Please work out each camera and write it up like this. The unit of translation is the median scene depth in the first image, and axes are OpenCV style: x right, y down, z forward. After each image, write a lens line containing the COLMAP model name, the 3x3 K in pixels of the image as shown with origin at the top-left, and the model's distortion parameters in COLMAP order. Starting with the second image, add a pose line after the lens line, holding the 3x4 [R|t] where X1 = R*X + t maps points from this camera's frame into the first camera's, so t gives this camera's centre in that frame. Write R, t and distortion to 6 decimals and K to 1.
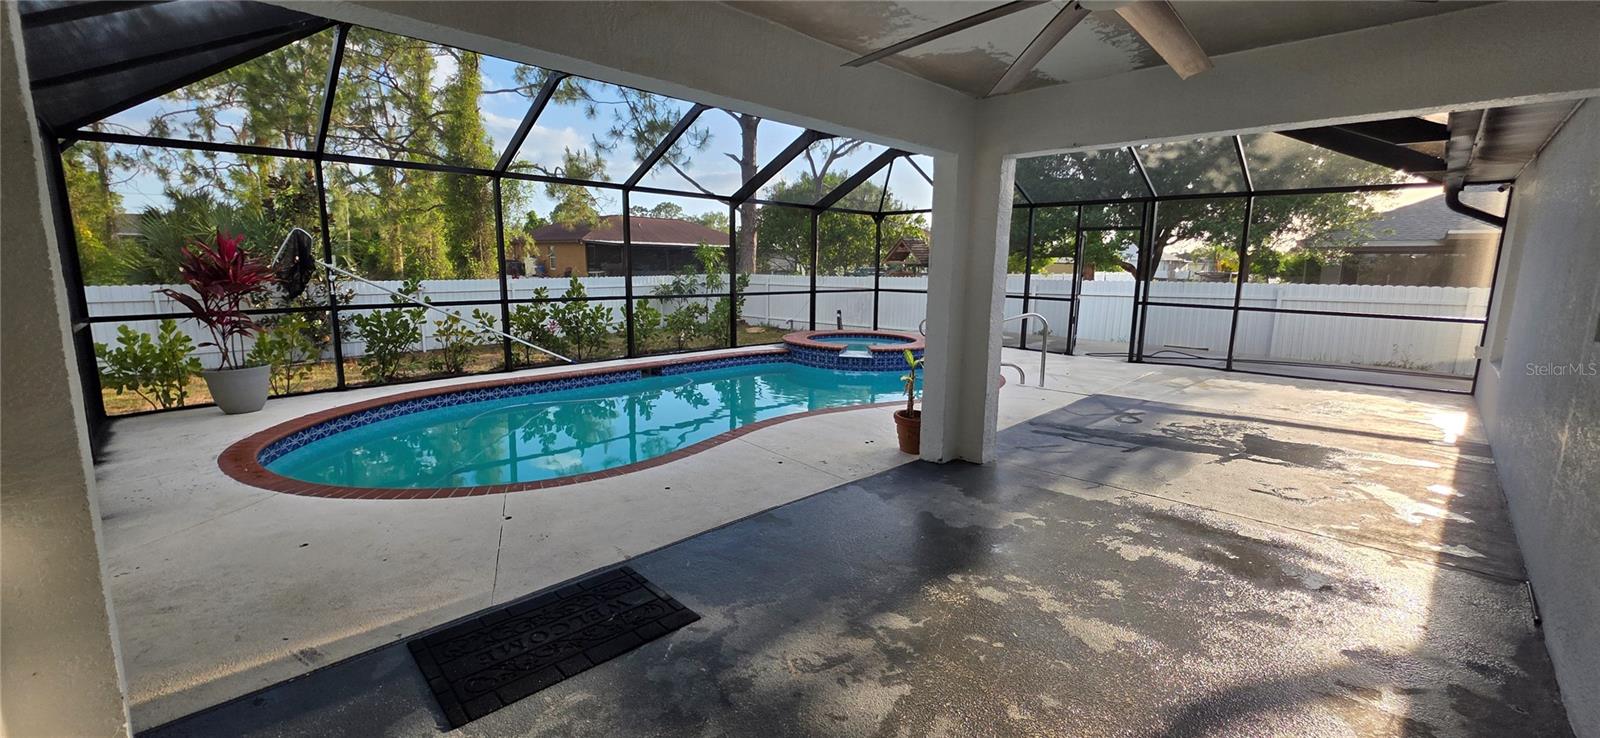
lens RADIAL K [[634.6, 0, 801.9], [0, 634.6, 363.8], [0, 0, 1]] dist [0.001381, -0.000159]
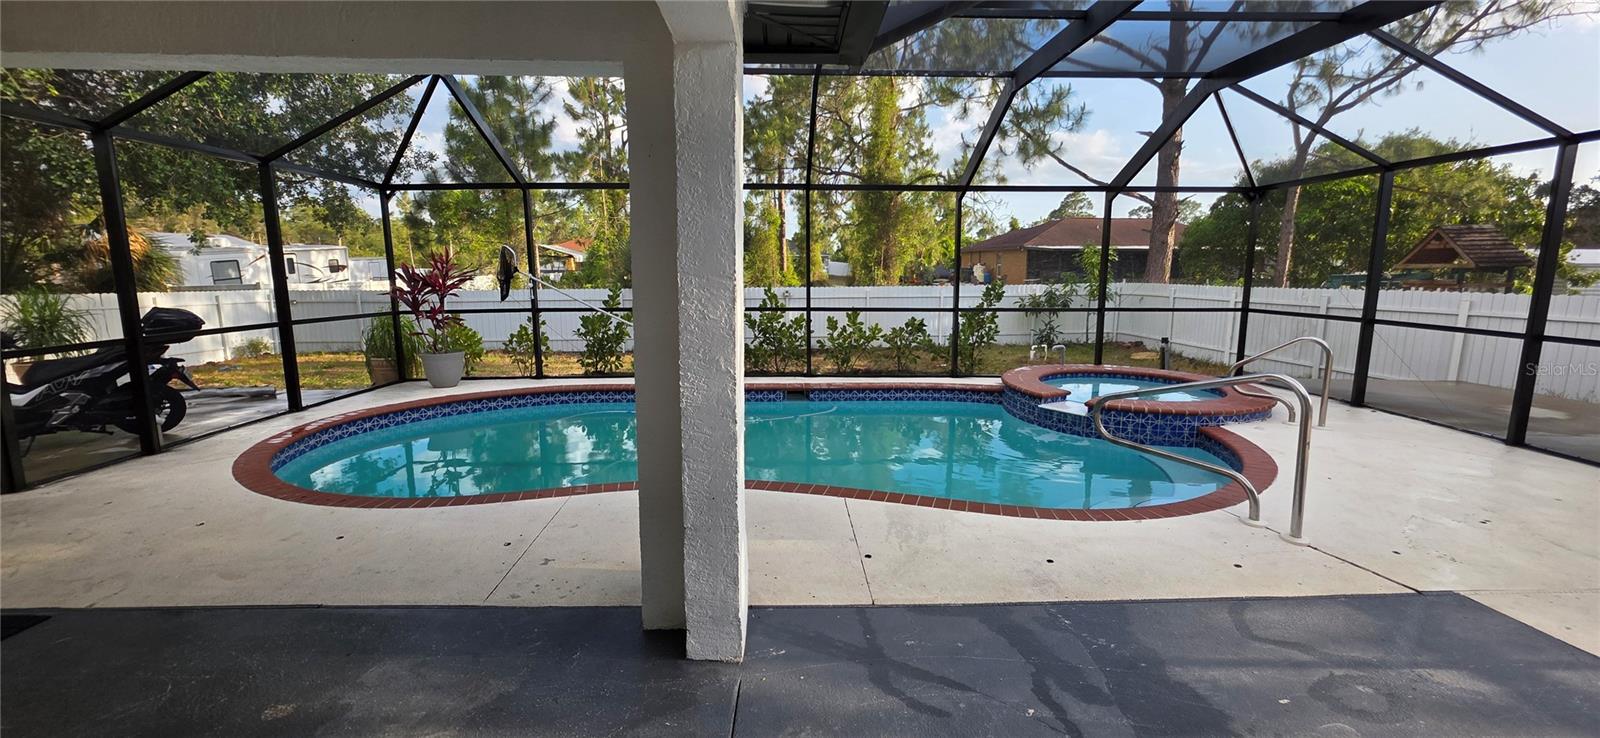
lens RADIAL K [[634.6, 0, 801.9], [0, 634.6, 363.8], [0, 0, 1]] dist [0.001381, -0.000159]
pose [[0.724233, 0.092104, -0.683377, 0.194705], [-0.100468, 0.994558, 0.027569, -0.029356], [0.682197, 0.048691, 0.729545, 0.194682]]
